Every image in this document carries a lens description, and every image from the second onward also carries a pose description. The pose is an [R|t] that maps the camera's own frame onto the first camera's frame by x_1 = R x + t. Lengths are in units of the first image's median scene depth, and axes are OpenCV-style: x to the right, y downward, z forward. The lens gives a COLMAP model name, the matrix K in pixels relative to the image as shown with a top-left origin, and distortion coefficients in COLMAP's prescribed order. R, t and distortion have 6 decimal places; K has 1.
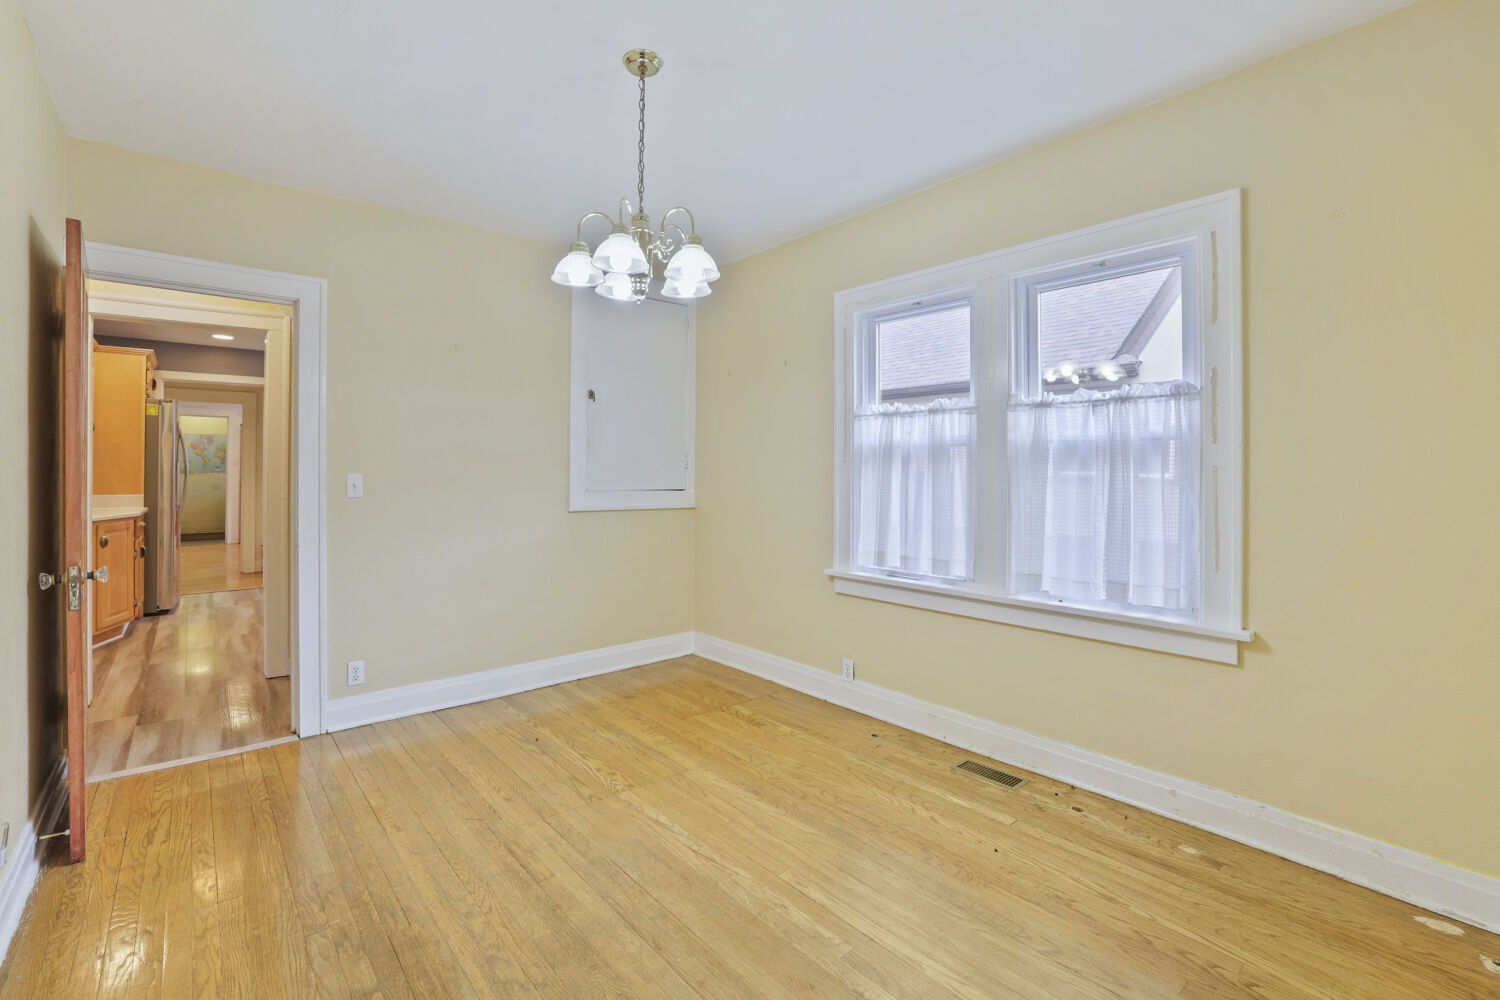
lens RADIAL K [[656.1, 0, 747.4], [0, 656.1, 468.5], [0, 0, 1]] dist [-0.014875, 0.000506]
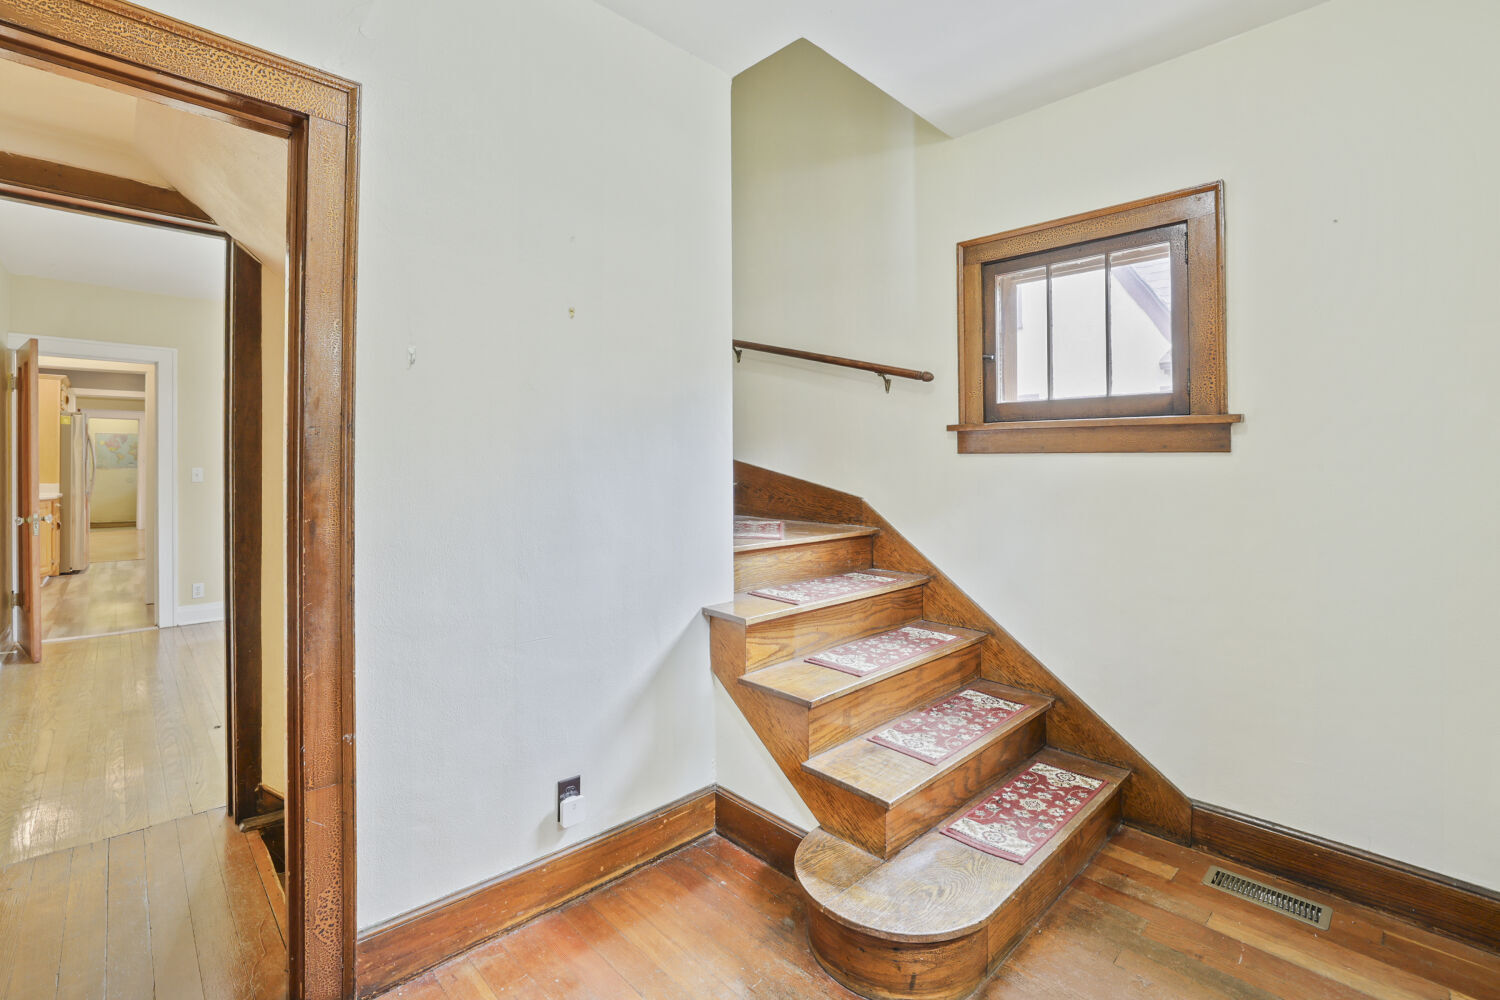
lens RADIAL K [[656.1, 0, 747.4], [0, 656.1, 468.5], [0, 0, 1]] dist [-0.014875, 0.000506]
pose [[0.997756, 0.001848, 0.066937, 0.395271], [-0.002130, 0.999989, 0.004149, 0.000910], [-0.066928, -0.004282, 0.997749, -0.423010]]
